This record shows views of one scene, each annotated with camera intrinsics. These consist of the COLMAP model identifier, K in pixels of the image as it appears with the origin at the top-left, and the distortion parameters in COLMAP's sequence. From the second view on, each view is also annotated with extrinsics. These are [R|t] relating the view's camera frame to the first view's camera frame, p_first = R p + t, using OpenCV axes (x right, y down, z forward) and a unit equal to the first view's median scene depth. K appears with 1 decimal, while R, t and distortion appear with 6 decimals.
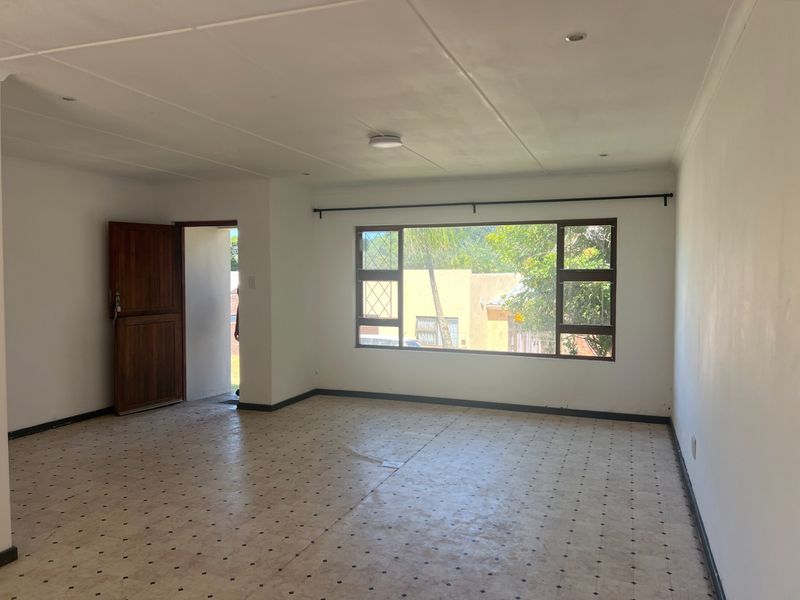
lens RADIAL K [[618.2, 0, 398.3], [0, 618.2, 288.4], [0, 0, 1]] dist [0.140439, -0.204267]
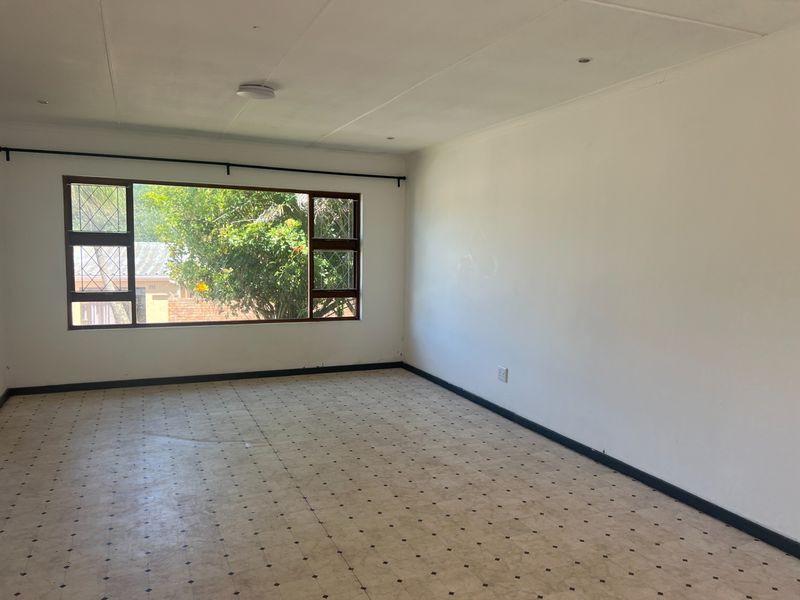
lens RADIAL K [[615.8, 0, 417.7], [0, 615.8, 301.3], [0, 0, 1]] dist [0.105980, -0.127178]
pose [[0.702485, -0.052960, 0.709725, -0.370024], [-0.000127, 0.997218, 0.074539, -0.001545], [-0.711699, -0.052453, 0.700524, 0.134509]]
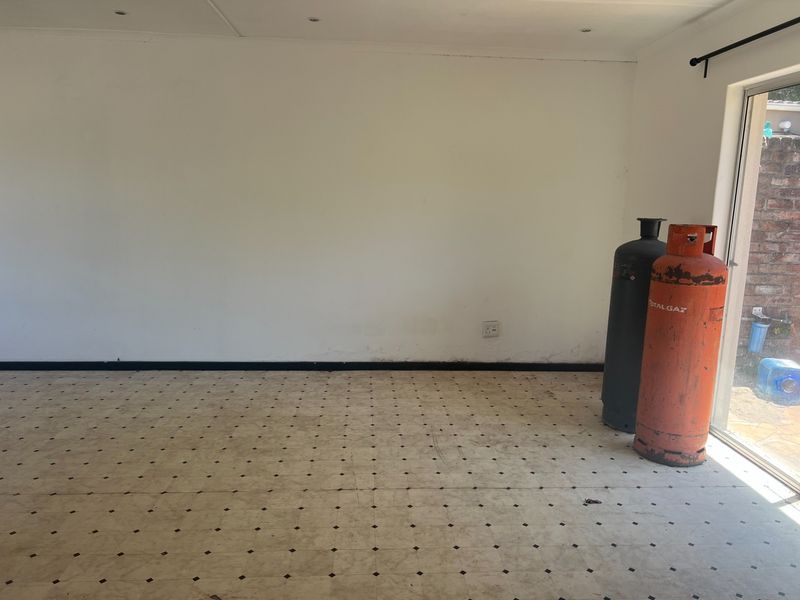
lens RADIAL K [[584.0, 0, 412.1], [0, 584.0, 322.9], [0, 0, 1]] dist [0.001817, -0.004313]
pose [[-0.436013, -0.197617, 0.877975, -0.553366], [-0.004418, 0.976051, 0.217498, 0.003262], [-0.899930, 0.090953, -0.426443, 0.424907]]
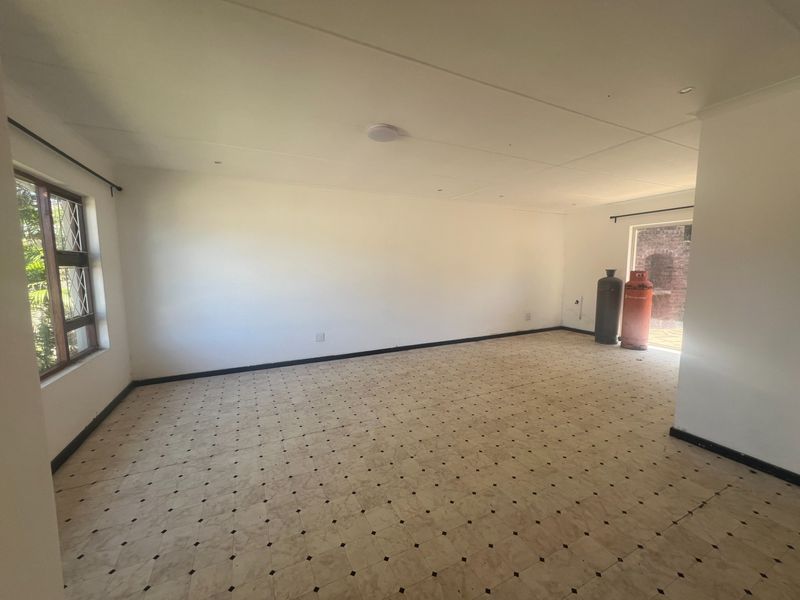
lens RADIAL K [[320.3, 0, 402.0], [0, 320.3, 295.4], [0, 0, 1]] dist [0.002691, 0.000212]
pose [[-0.739683, -0.060283, 0.670250, -0.318359], [0.018765, 0.993745, 0.110087, -0.011051], [-0.672693, 0.094006, -0.733925, 1.024069]]
